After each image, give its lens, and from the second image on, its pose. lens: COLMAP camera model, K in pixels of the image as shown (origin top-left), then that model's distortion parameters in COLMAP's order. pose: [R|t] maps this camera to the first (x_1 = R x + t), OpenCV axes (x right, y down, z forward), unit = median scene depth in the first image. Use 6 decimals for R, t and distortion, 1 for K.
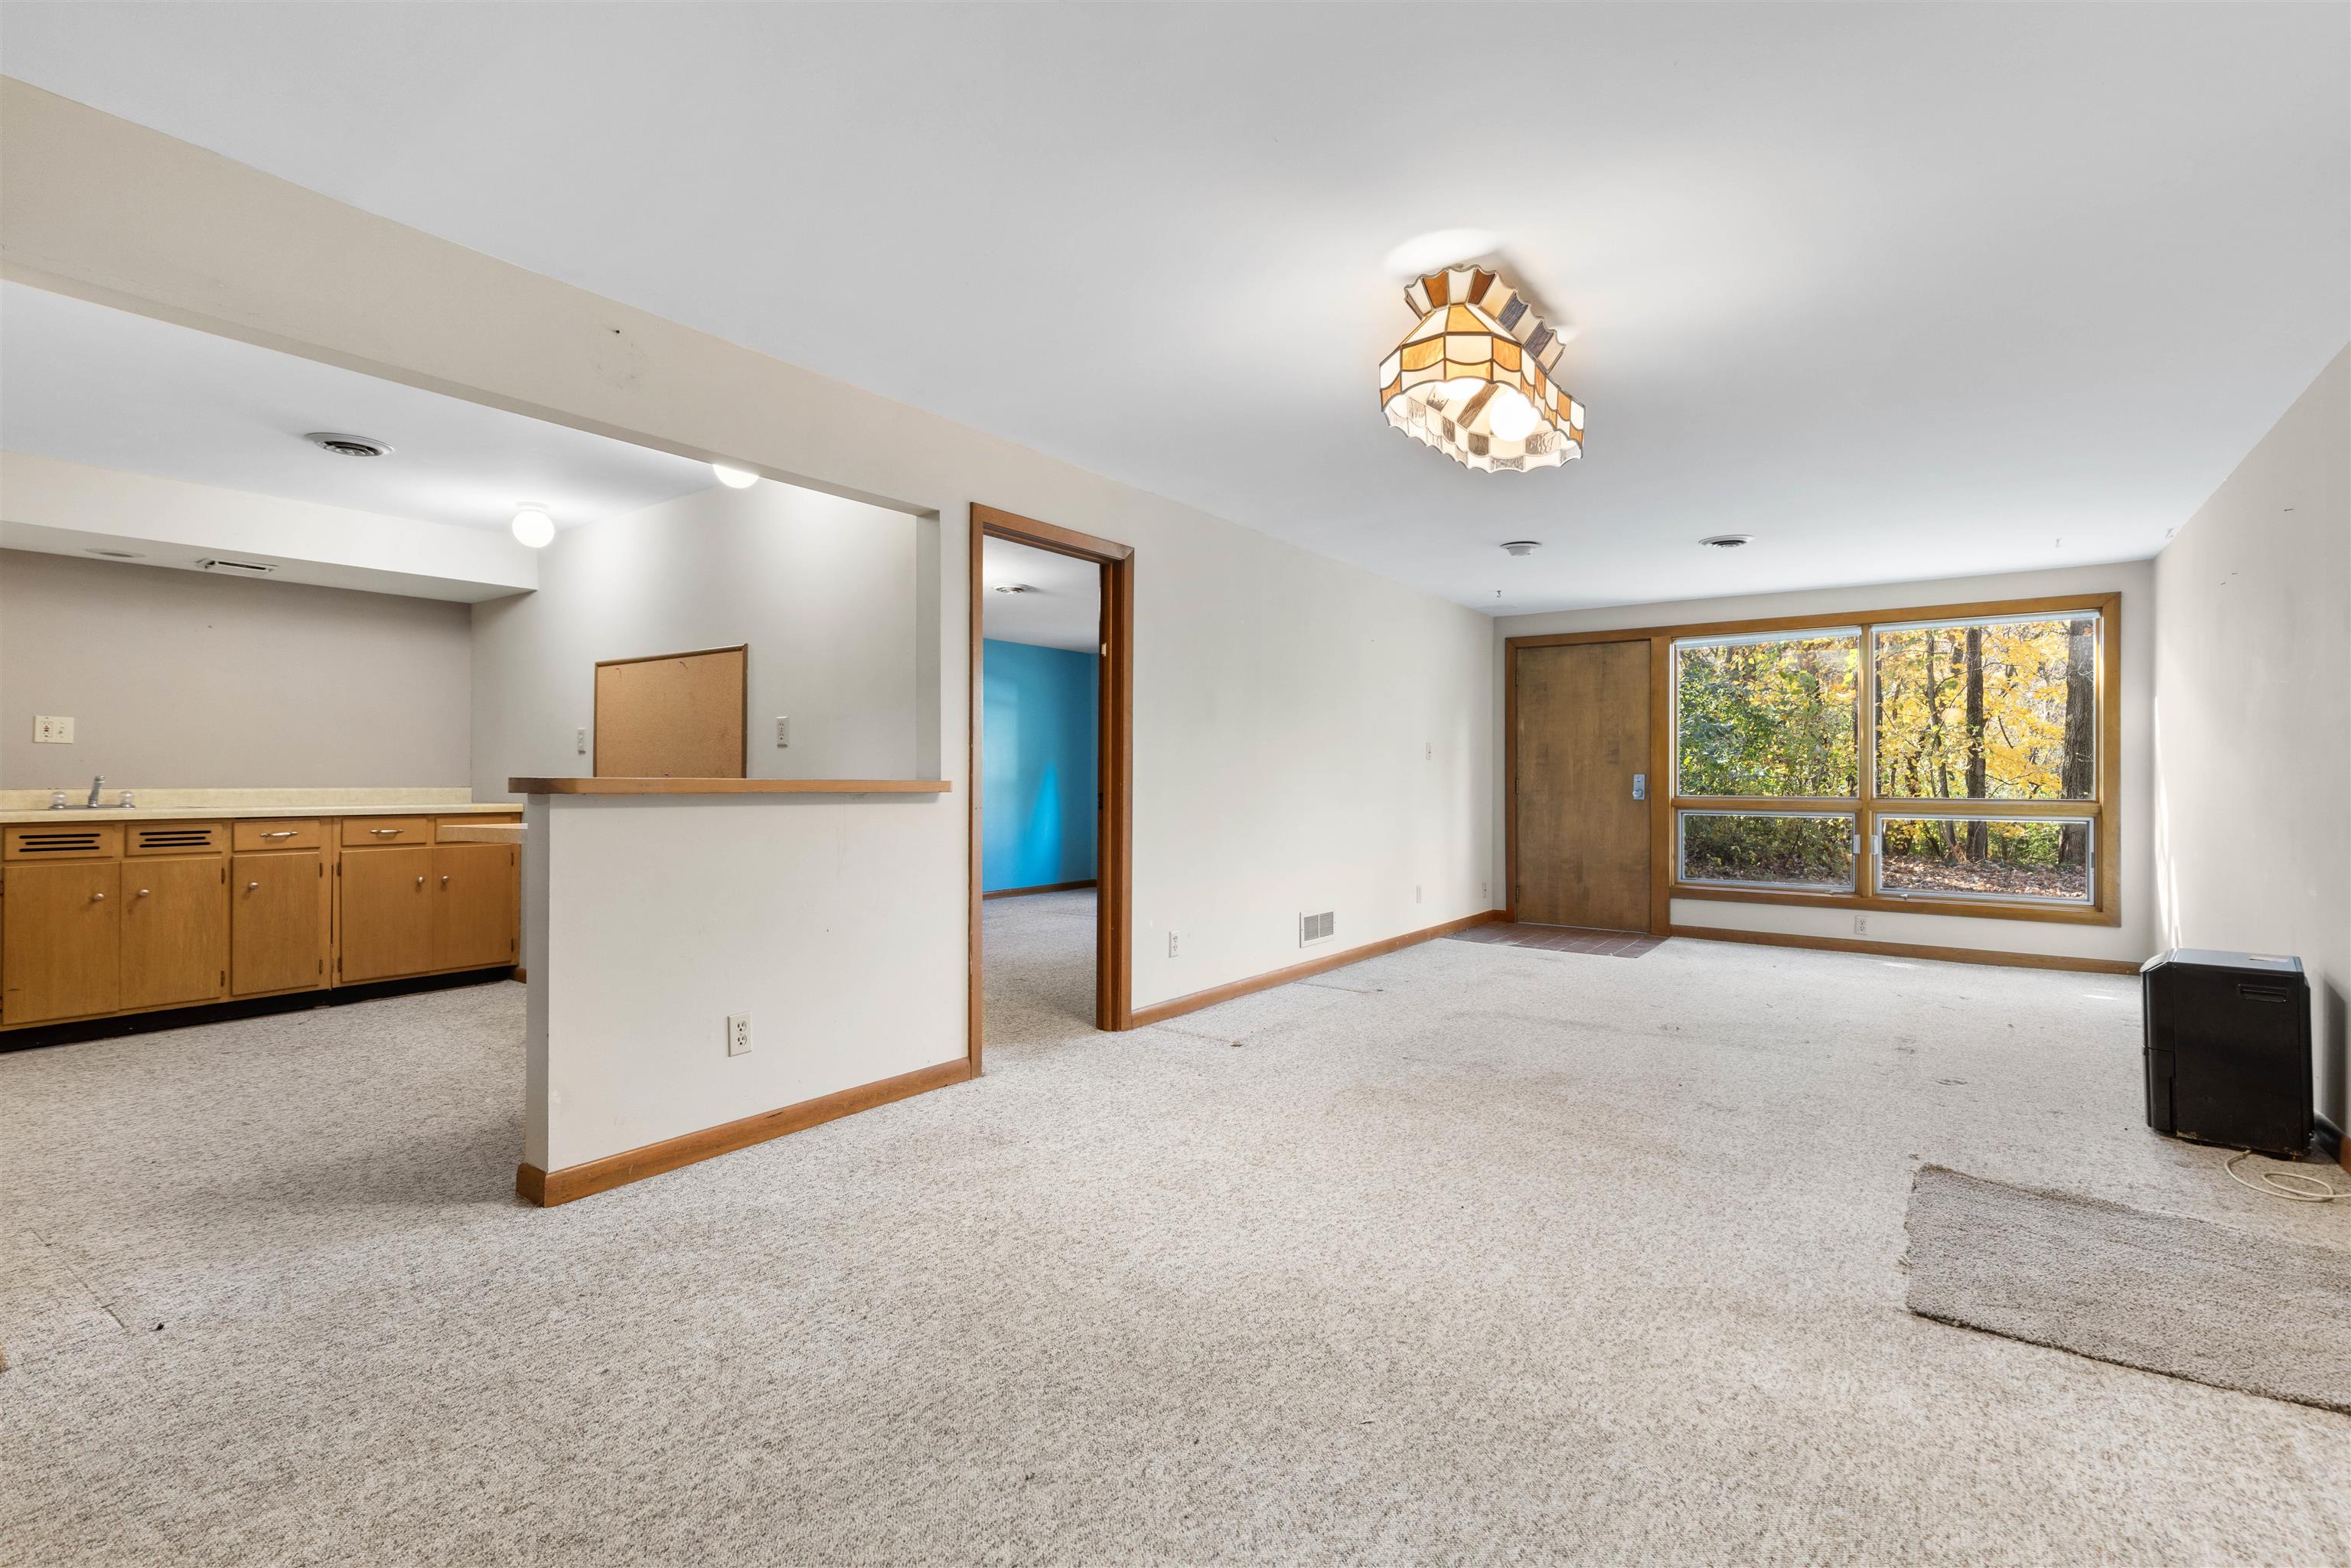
lens RADIAL K [[1073.4, 0, 1186.8], [0, 1073.4, 772.8], [0, 0, 1]] dist [-0.000003, 0.000975]
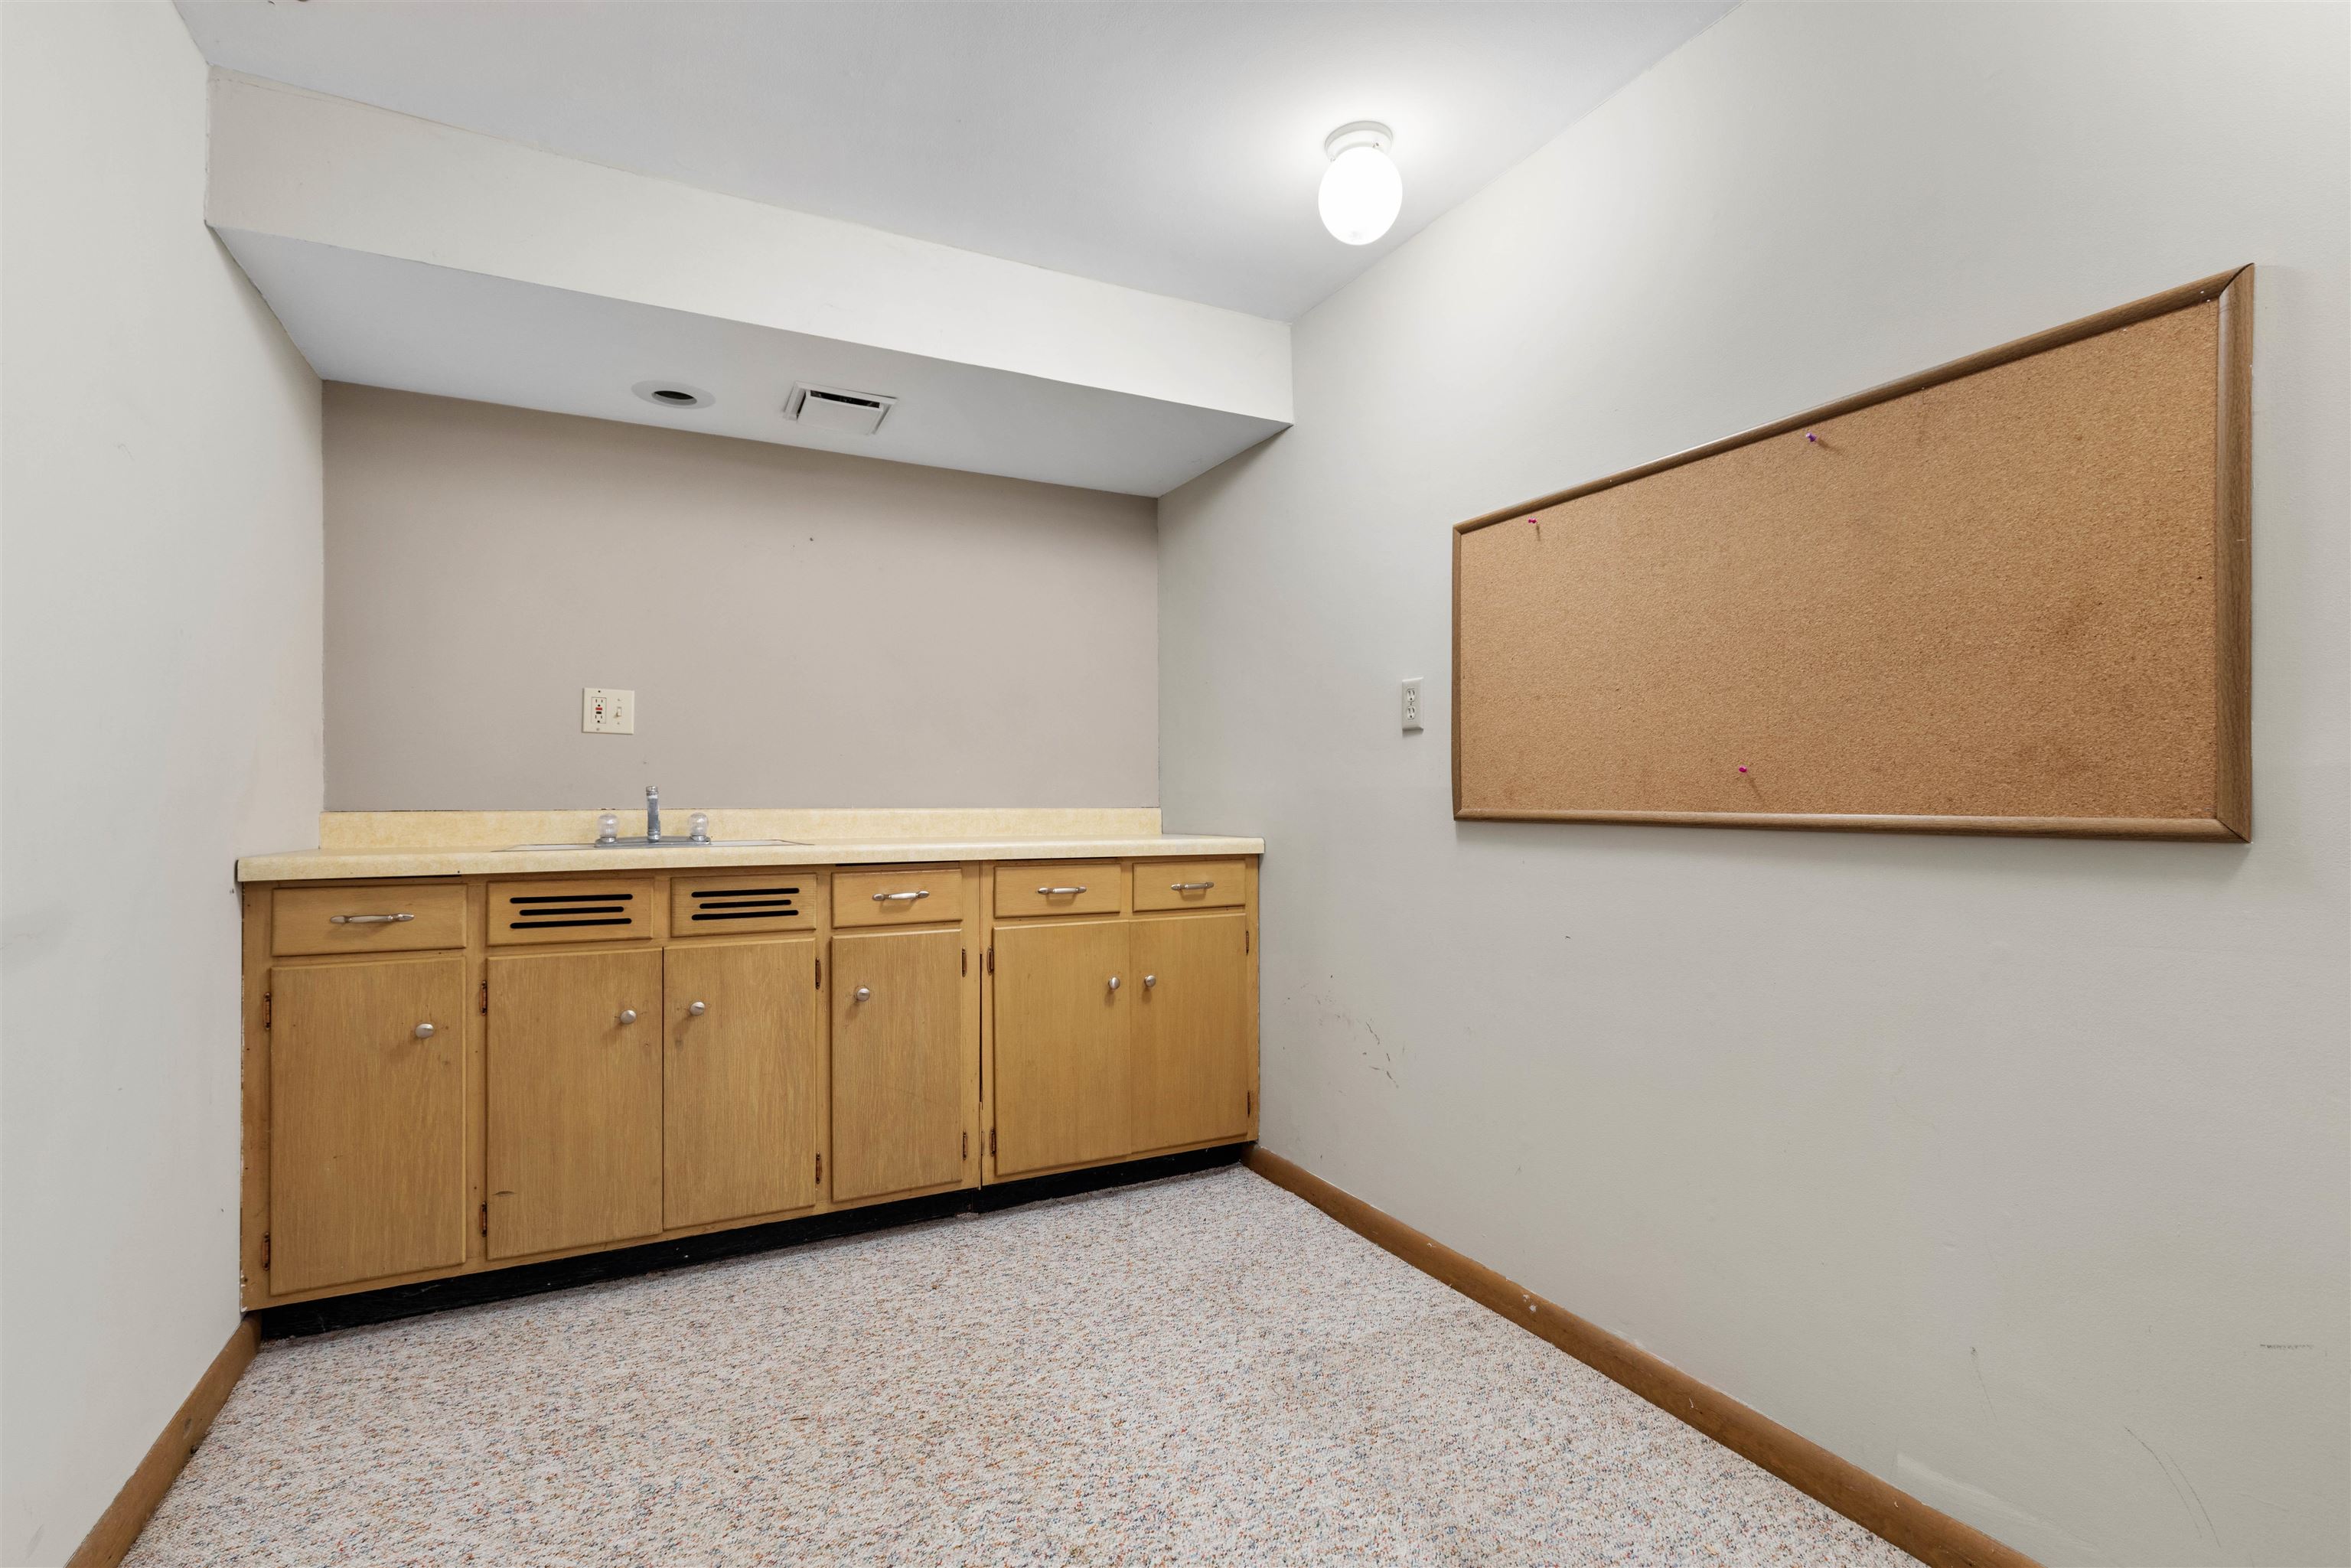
lens RADIAL K [[1073.4, 0, 1169.2], [0, 1073.4, 801.0], [0, 0, 1]] dist [-0.000003, 0.000975]
pose [[0.891290, -0.003324, -0.453422, -0.511705], [0.005774, 0.999975, 0.004019, 0.009847], [0.453398, -0.006200, 0.891287, 0.618099]]
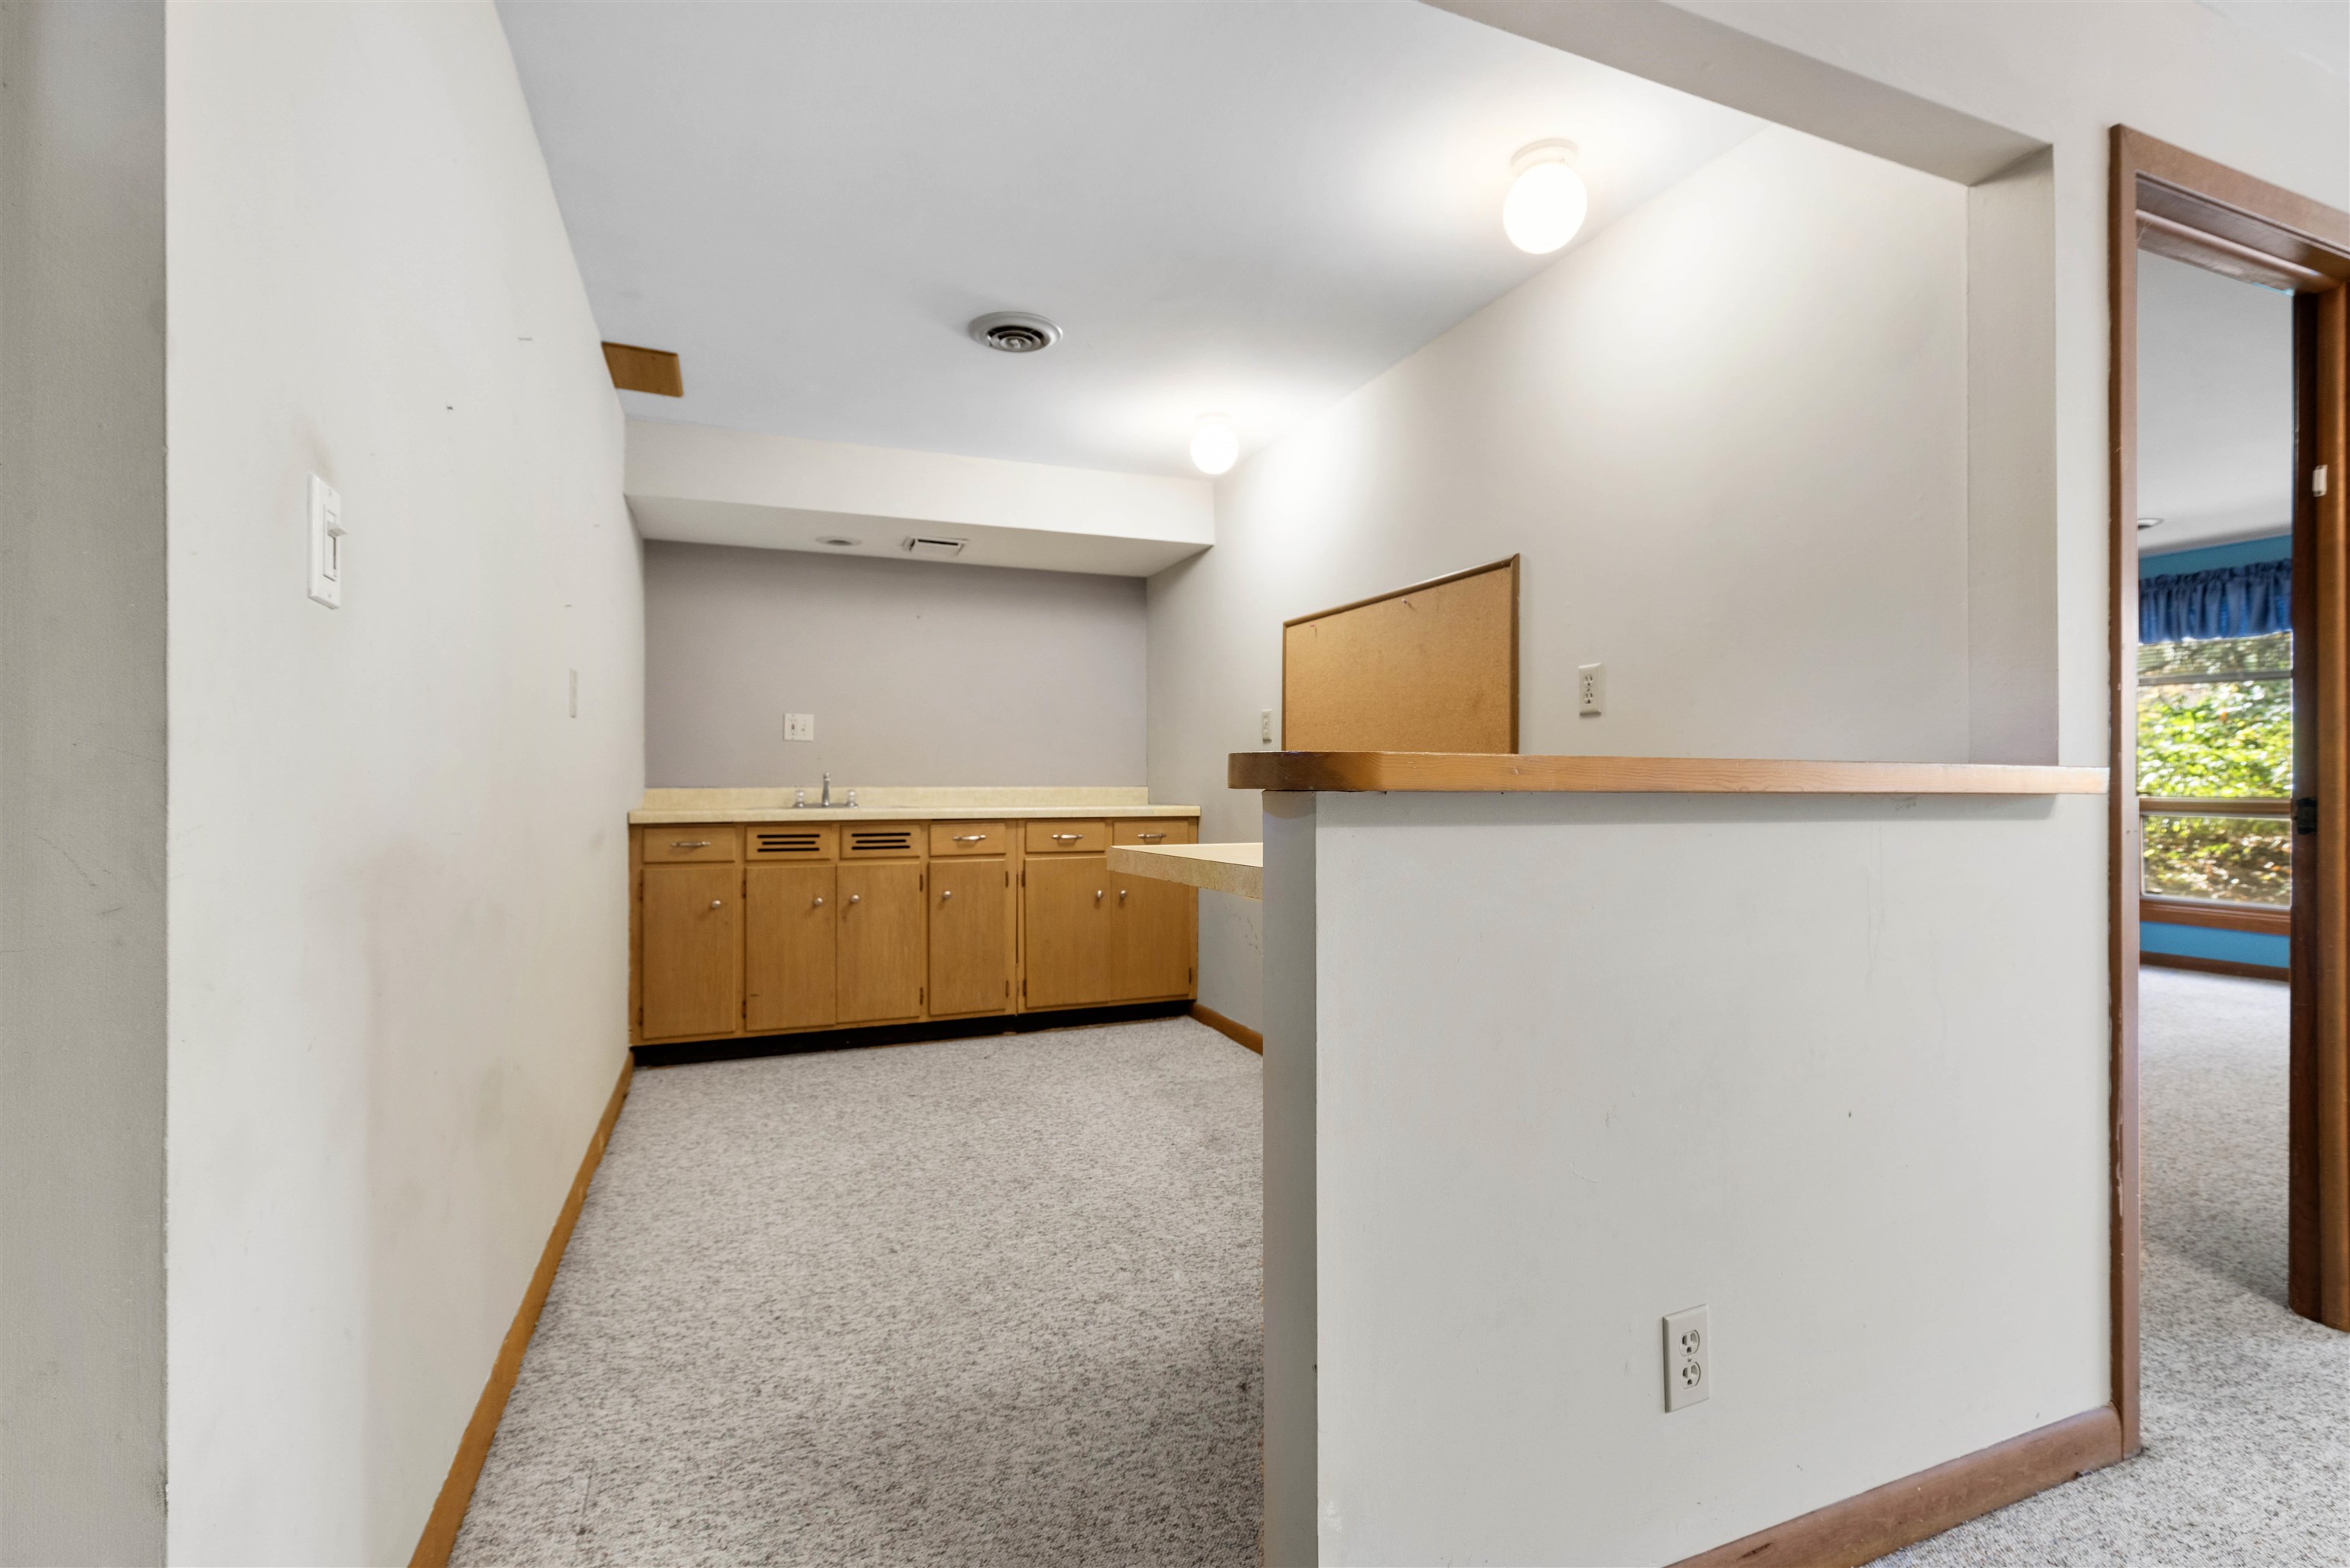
lens RADIAL K [[1073.0, 0, 1171.9], [0, 1073.0, 783.4], [0, 0, 1]] dist [-0.000003, 0.000975]
pose [[0.846333, -0.000786, -0.532654, -0.238946], [0.004497, 0.999974, 0.005670, 0.007875], [0.532636, -0.007194, 0.846314, 0.351640]]
